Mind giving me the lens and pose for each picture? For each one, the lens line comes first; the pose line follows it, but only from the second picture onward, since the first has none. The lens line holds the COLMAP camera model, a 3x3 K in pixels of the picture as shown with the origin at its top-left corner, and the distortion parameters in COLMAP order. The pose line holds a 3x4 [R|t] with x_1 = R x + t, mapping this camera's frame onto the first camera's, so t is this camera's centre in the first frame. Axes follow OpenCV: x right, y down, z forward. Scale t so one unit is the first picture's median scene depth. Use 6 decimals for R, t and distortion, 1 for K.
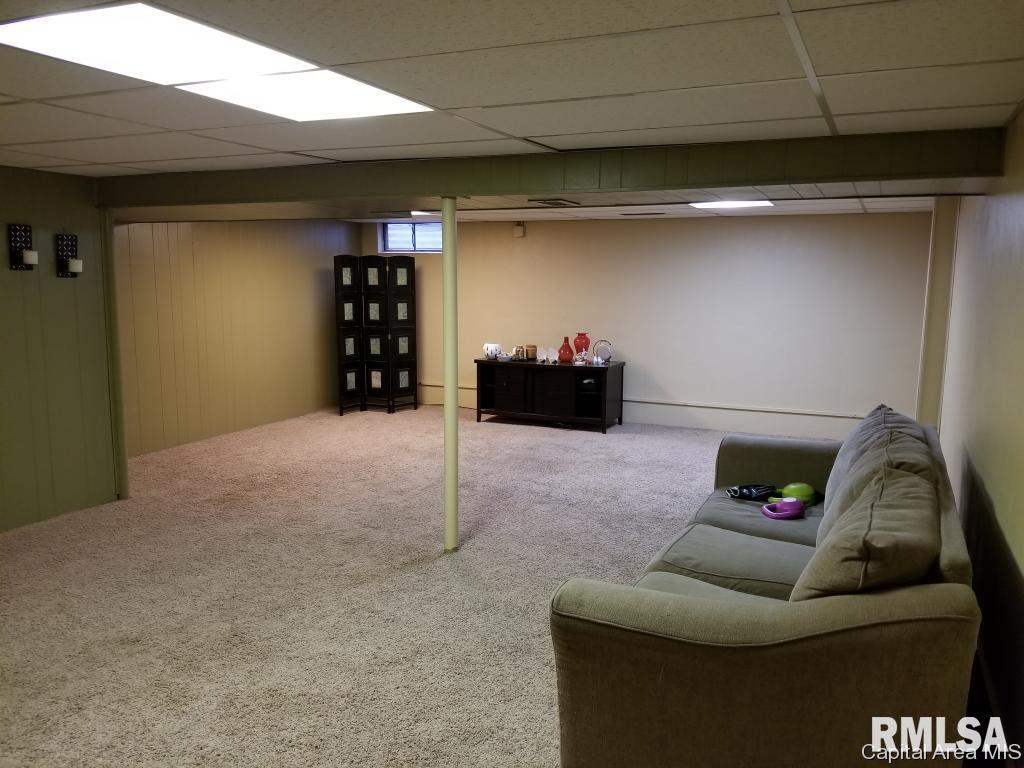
lens RADIAL K [[800.2, 0, 512.0], [0, 800.2, 384.0], [0, 0, 1]] dist [0.060976, -0.120281]
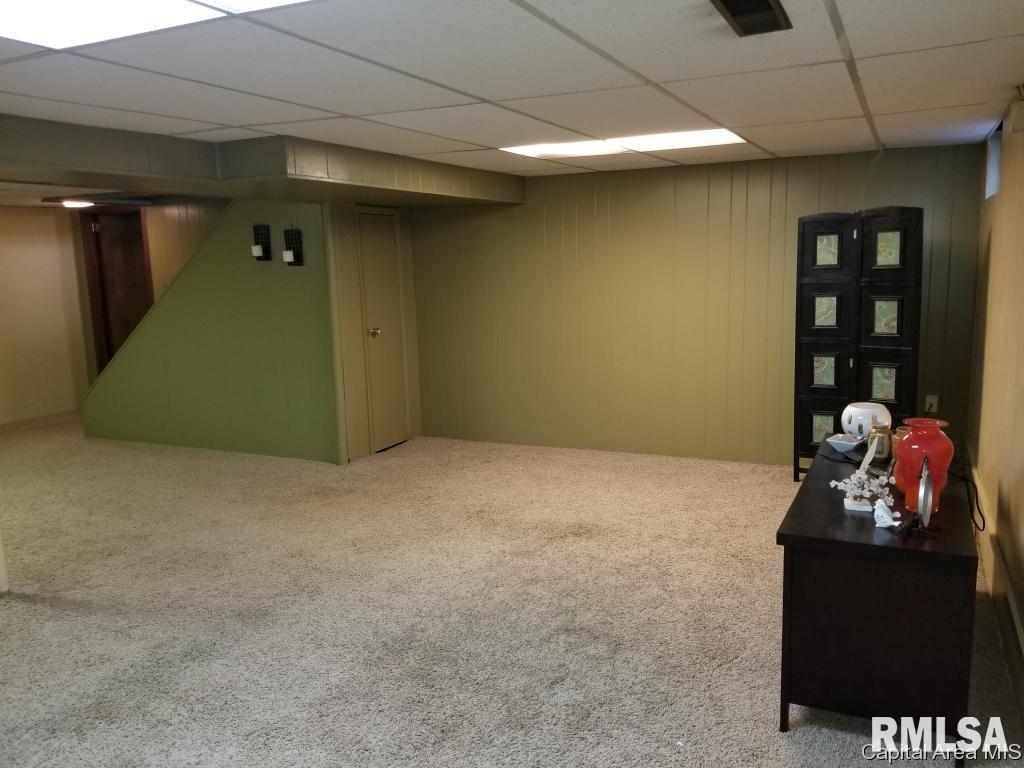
lens RADIAL K [[800.2, 0, 512.0], [0, 800.2, 384.0], [0, 0, 1]] dist [0.060976, -0.120281]
pose [[0.004417, 0.154382, -0.988001, 0.380679], [-0.106737, 0.982439, 0.153036, -0.103643], [0.994277, 0.104781, 0.020817, 0.767949]]
